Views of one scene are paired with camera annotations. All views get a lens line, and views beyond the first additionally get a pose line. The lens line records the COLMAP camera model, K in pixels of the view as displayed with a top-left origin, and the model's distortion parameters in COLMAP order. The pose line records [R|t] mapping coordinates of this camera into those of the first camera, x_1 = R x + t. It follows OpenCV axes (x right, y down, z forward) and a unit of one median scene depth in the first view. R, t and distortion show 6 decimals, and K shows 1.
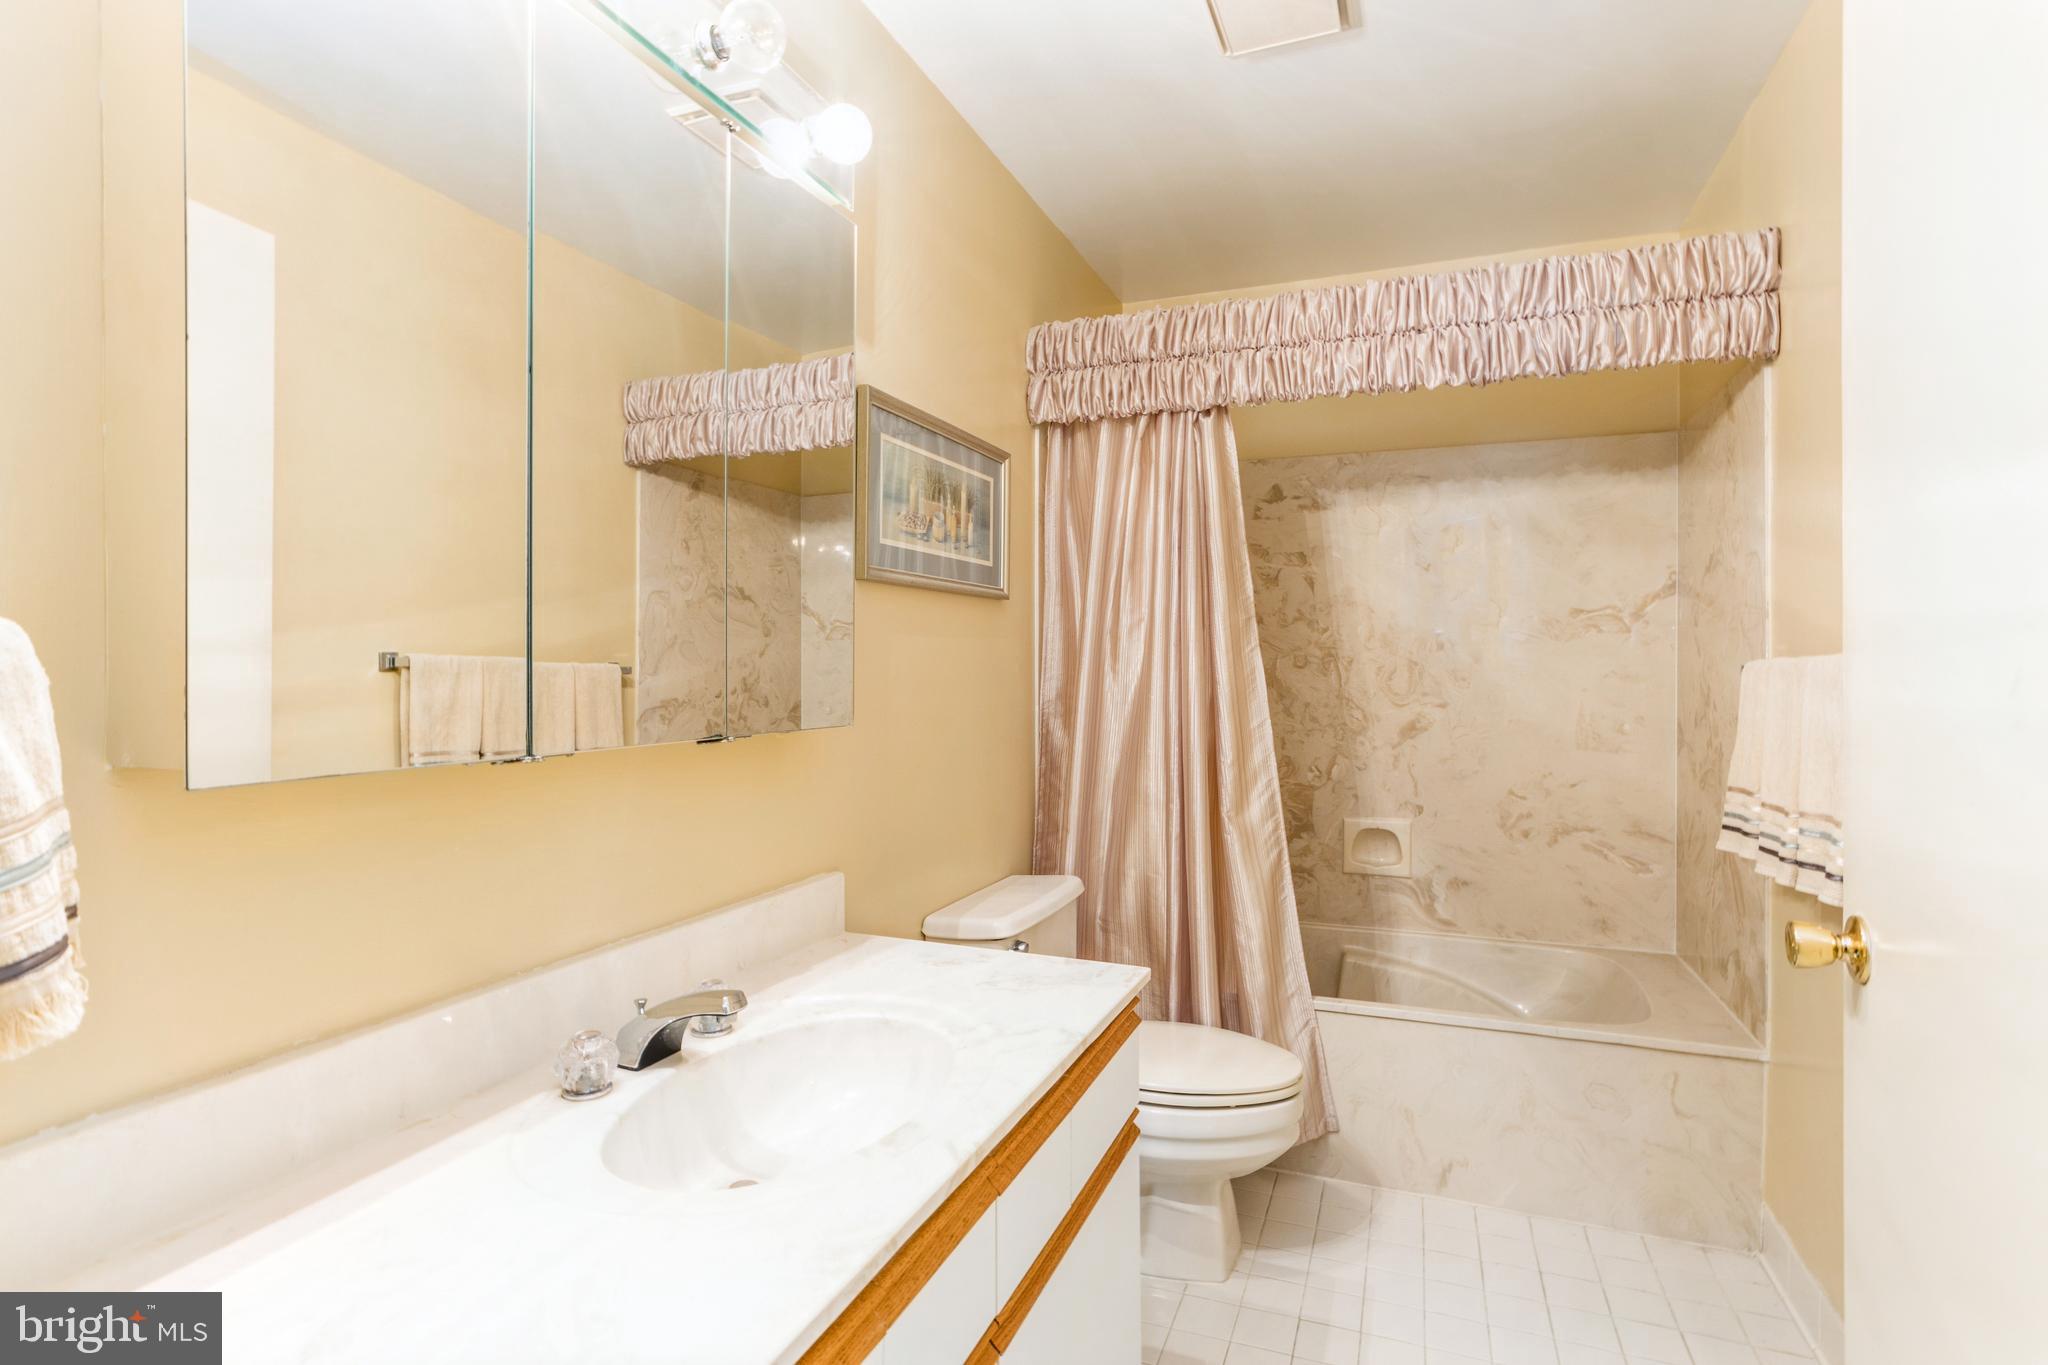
lens RADIAL K [[1000.3, 0, 1040.1], [0, 1000.3, 670.8], [0, 0, 1]] dist [-0.020046, 0.013850]
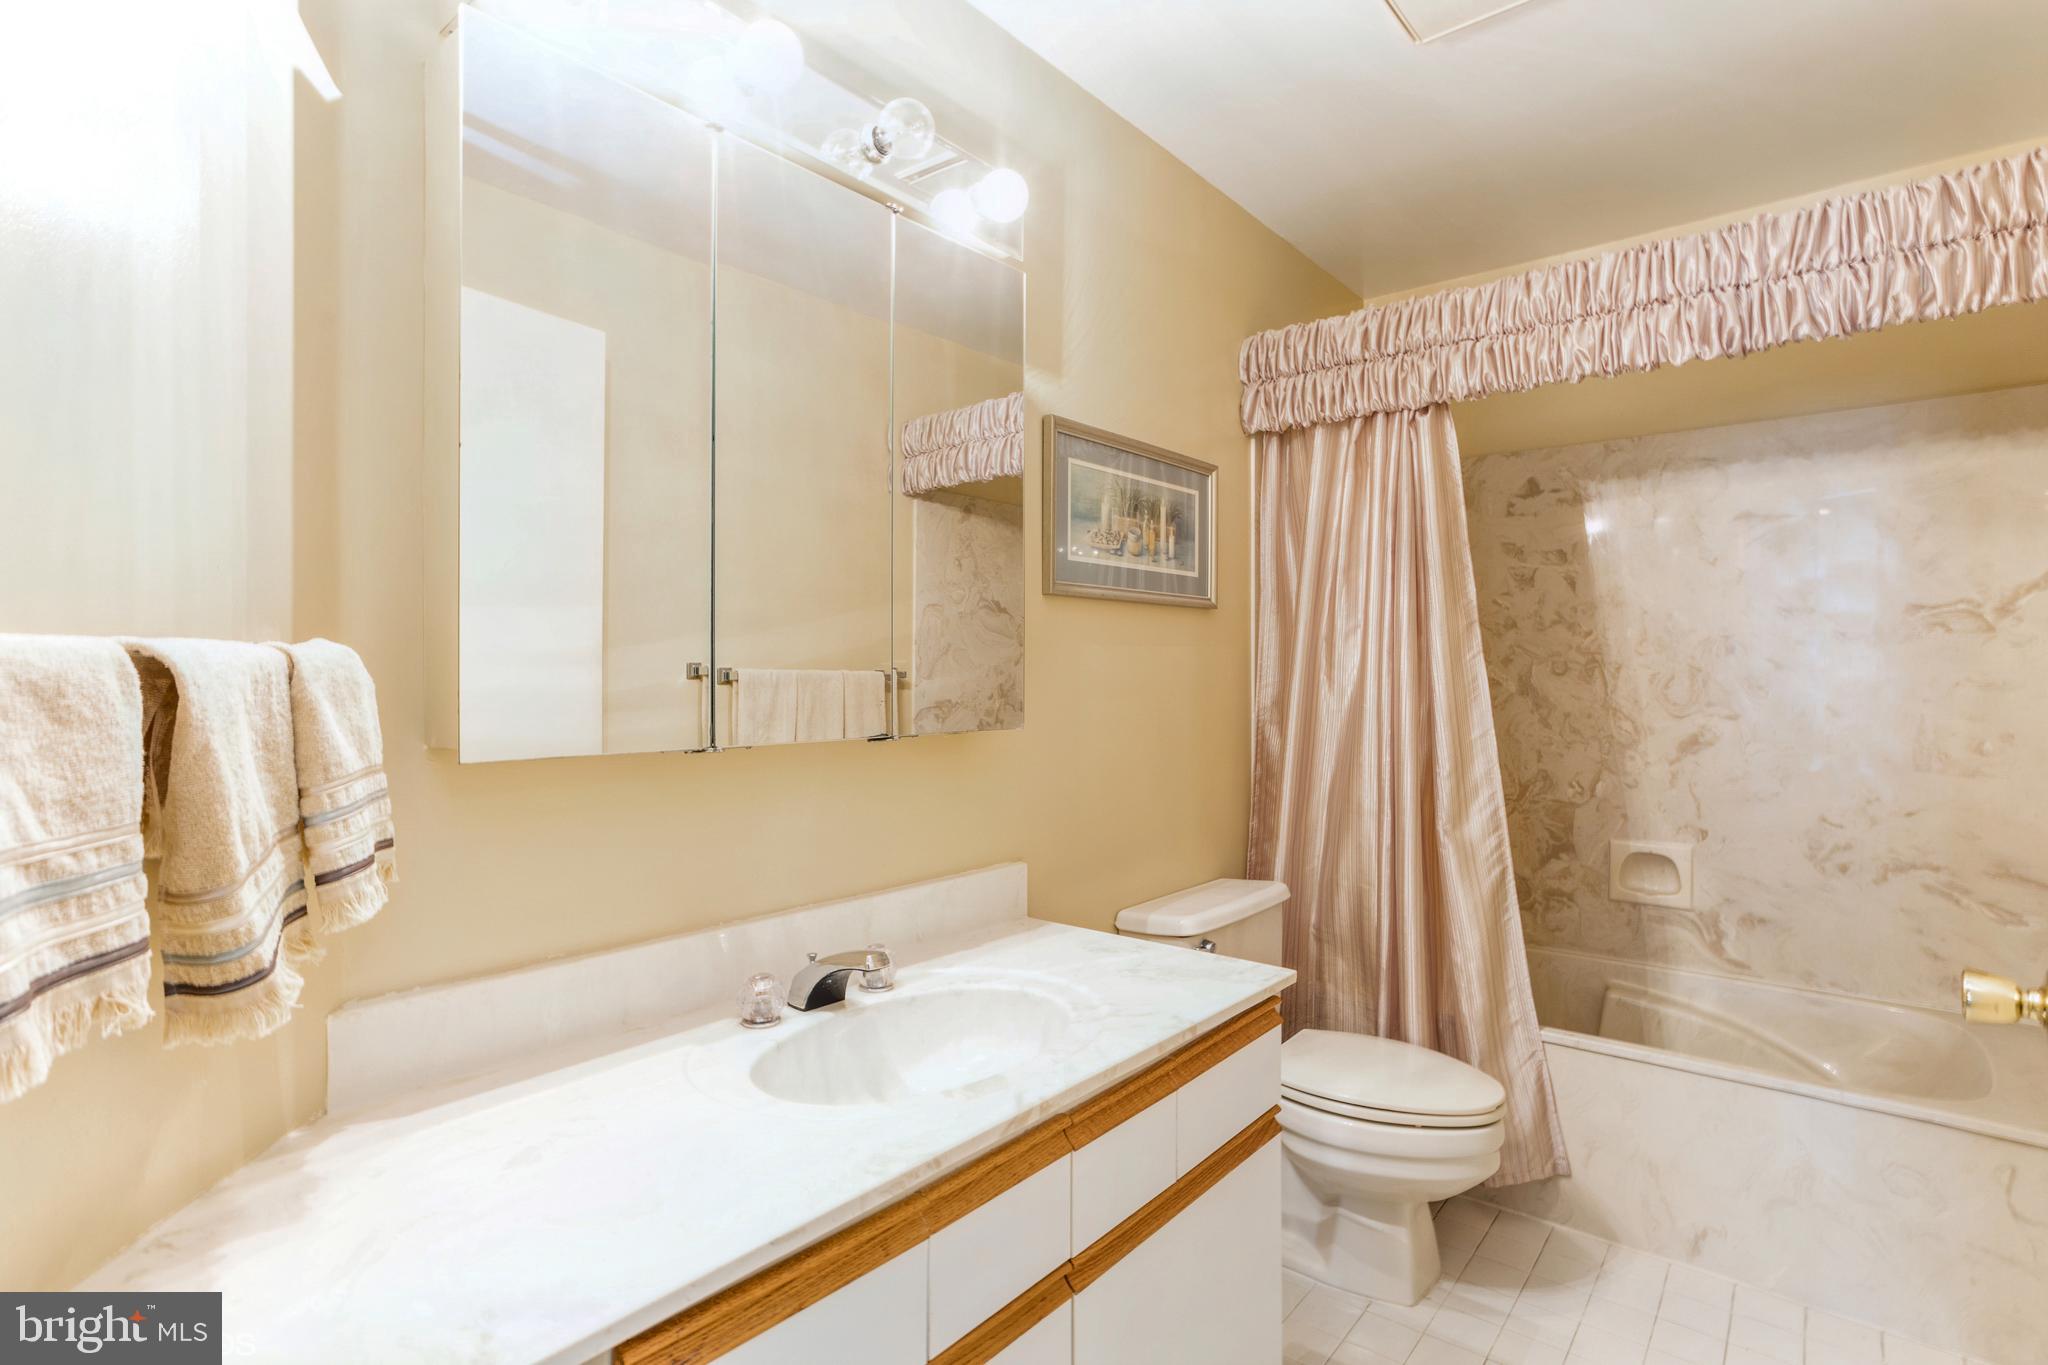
lens RADIAL K [[1000.3, 0, 1044.4], [0, 1000.3, 677.6], [0, 0, 1]] dist [-0.020046, 0.013850]
pose [[0.951629, -0.000597, -0.307249, 0.120888], [0.000419, 1.000000, -0.000644, -0.000010], [0.307249, 0.000484, 0.951629, -0.029743]]
